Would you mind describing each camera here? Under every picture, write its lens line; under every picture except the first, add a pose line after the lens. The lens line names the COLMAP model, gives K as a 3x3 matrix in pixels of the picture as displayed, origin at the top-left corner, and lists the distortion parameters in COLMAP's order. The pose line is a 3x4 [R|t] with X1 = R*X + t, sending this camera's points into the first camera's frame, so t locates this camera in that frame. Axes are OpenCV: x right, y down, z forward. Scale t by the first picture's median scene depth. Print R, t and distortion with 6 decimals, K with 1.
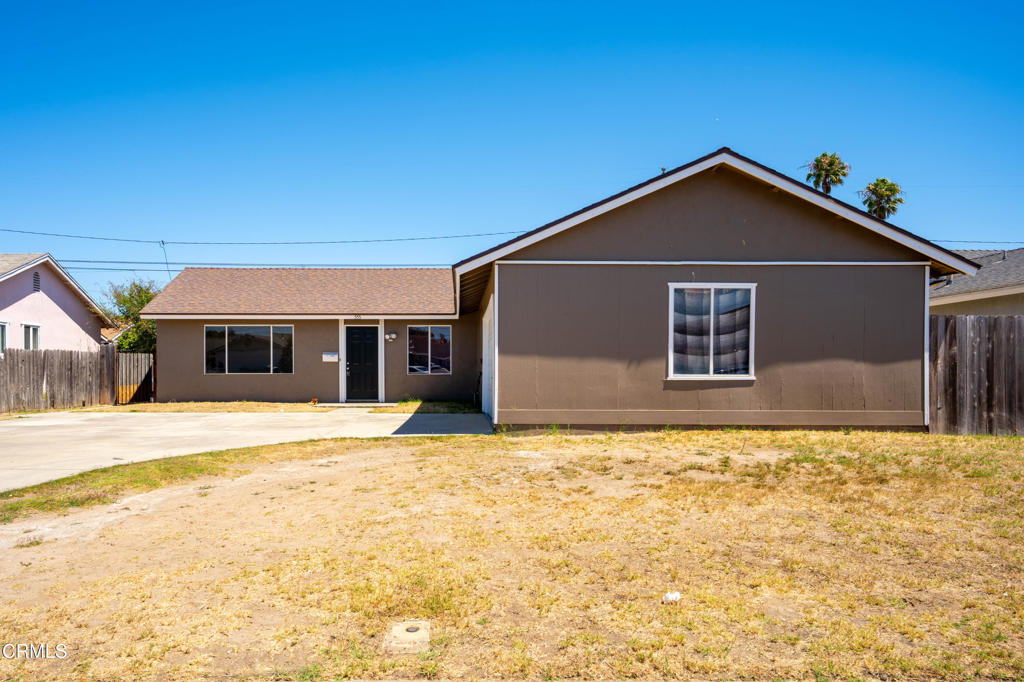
lens RADIAL K [[729.2, 0, 510.6], [0, 729.2, 386.3], [0, 0, 1]] dist [0.000690, -0.004357]
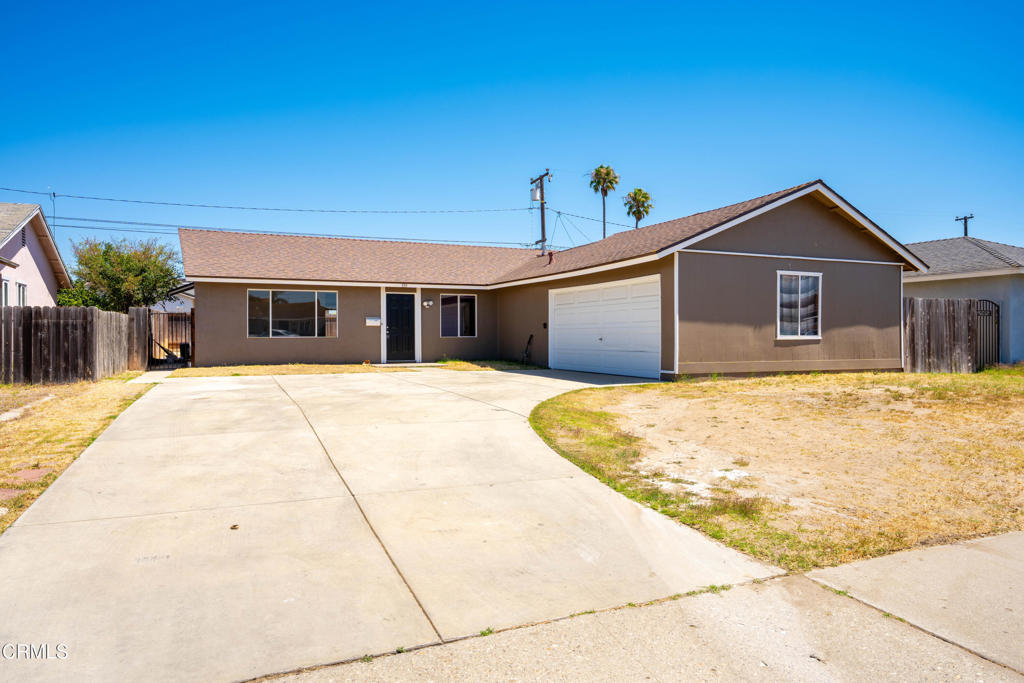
lens RADIAL K [[649.3, 0, 512.5], [0, 649.3, 335.3], [0, 0, 1]] dist [0.012208, 0.002353]
pose [[0.917063, -0.003401, 0.398729, -0.702722], [0.011156, 0.999791, -0.017132, -0.001187], [-0.398587, 0.020159, 0.916909, 0.051400]]
